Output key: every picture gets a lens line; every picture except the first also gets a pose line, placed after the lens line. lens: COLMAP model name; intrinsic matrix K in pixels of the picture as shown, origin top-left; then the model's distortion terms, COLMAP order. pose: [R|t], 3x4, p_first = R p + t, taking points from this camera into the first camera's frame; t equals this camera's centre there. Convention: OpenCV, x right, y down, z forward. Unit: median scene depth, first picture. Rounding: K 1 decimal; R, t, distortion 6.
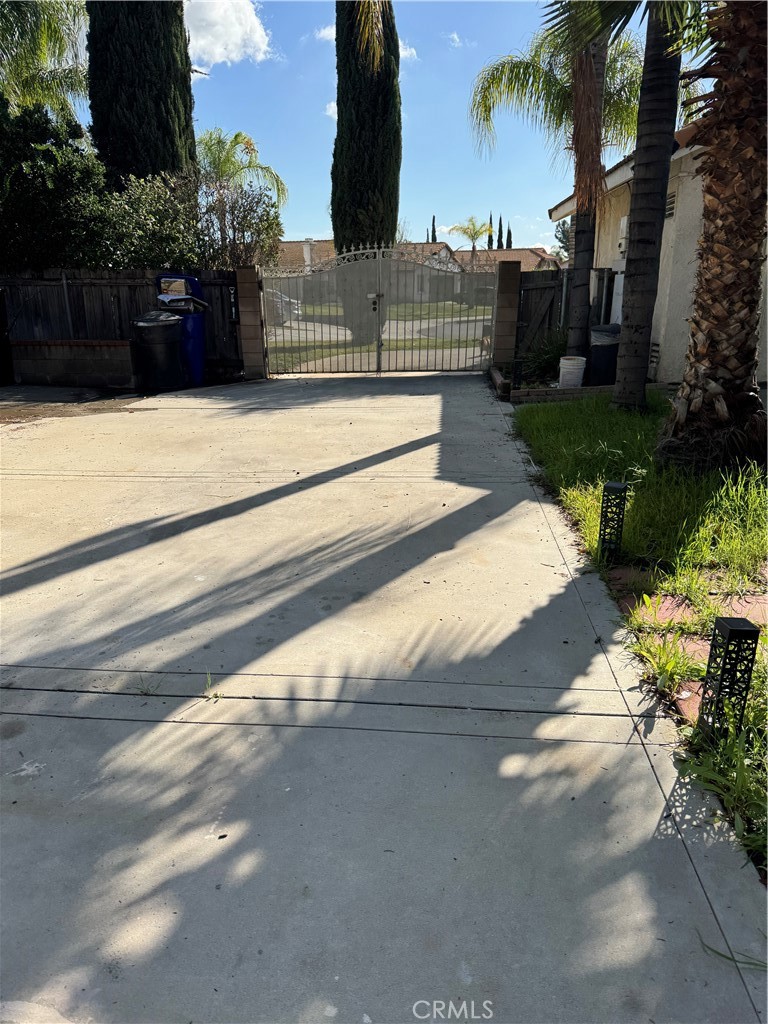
lens RADIAL K [[731.6, 0, 383.0], [0, 731.6, 513.2], [0, 0, 1]] dist [0.001092, 0.000141]
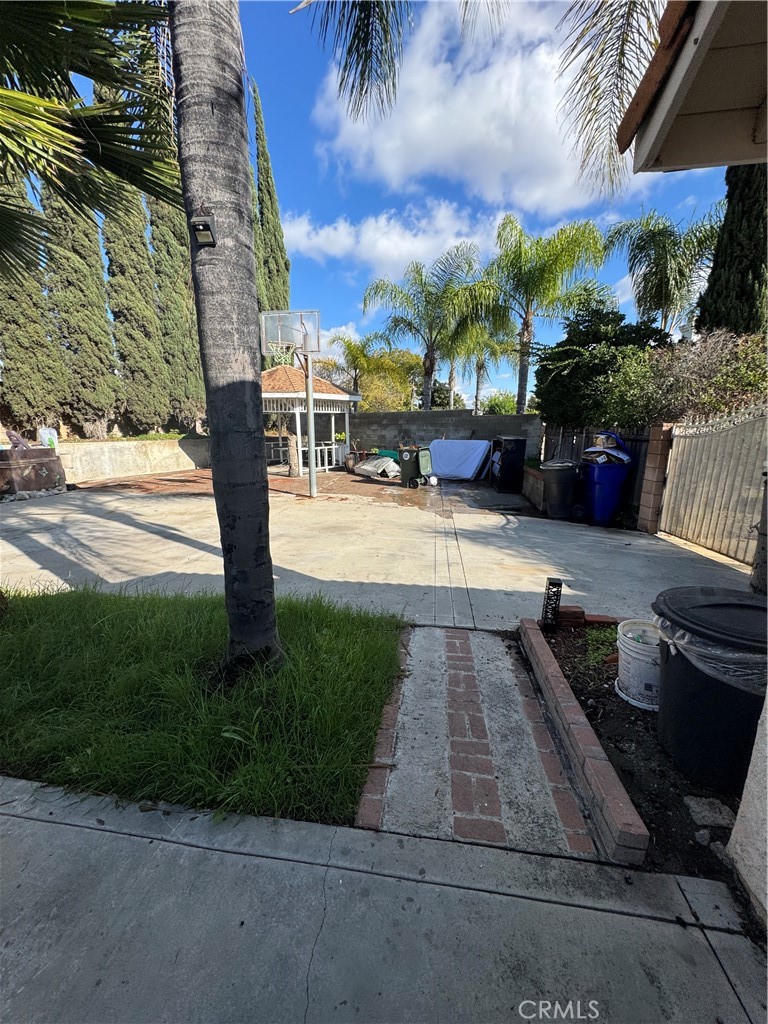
lens RADIAL K [[405.6, 0, 378.2], [0, 405.6, 513.6], [0, 0, 1]] dist [-0.001254, -0.000164]
pose [[-0.048196, 0.211525, -0.976183, 0.398728], [-0.301111, 0.928776, 0.216119, -0.222686], [0.952370, 0.304356, 0.018930, 0.644410]]
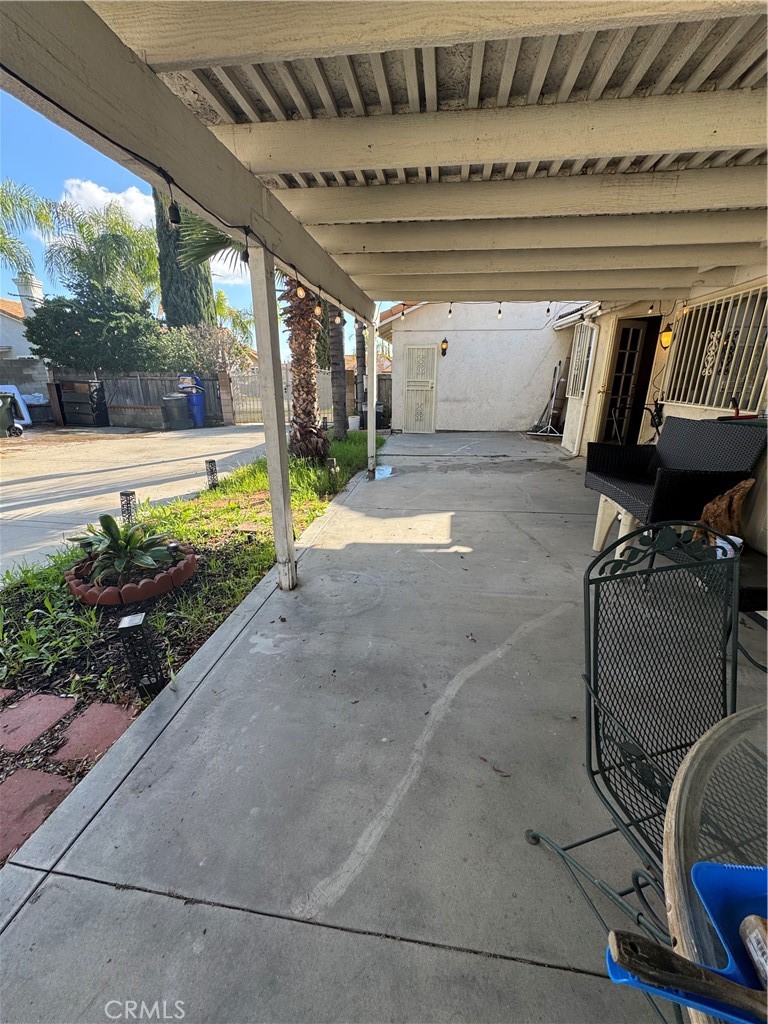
lens RADIAL K [[405.6, 0, 385.7], [0, 405.6, 509.7], [0, 0, 1]] dist [-0.001254, -0.000164]
pose [[0.999048, 0.022980, -0.037075, 0.327396], [-0.022674, 0.999706, 0.008638, 0.035041], [0.037262, -0.007790, 0.999275, -0.136520]]
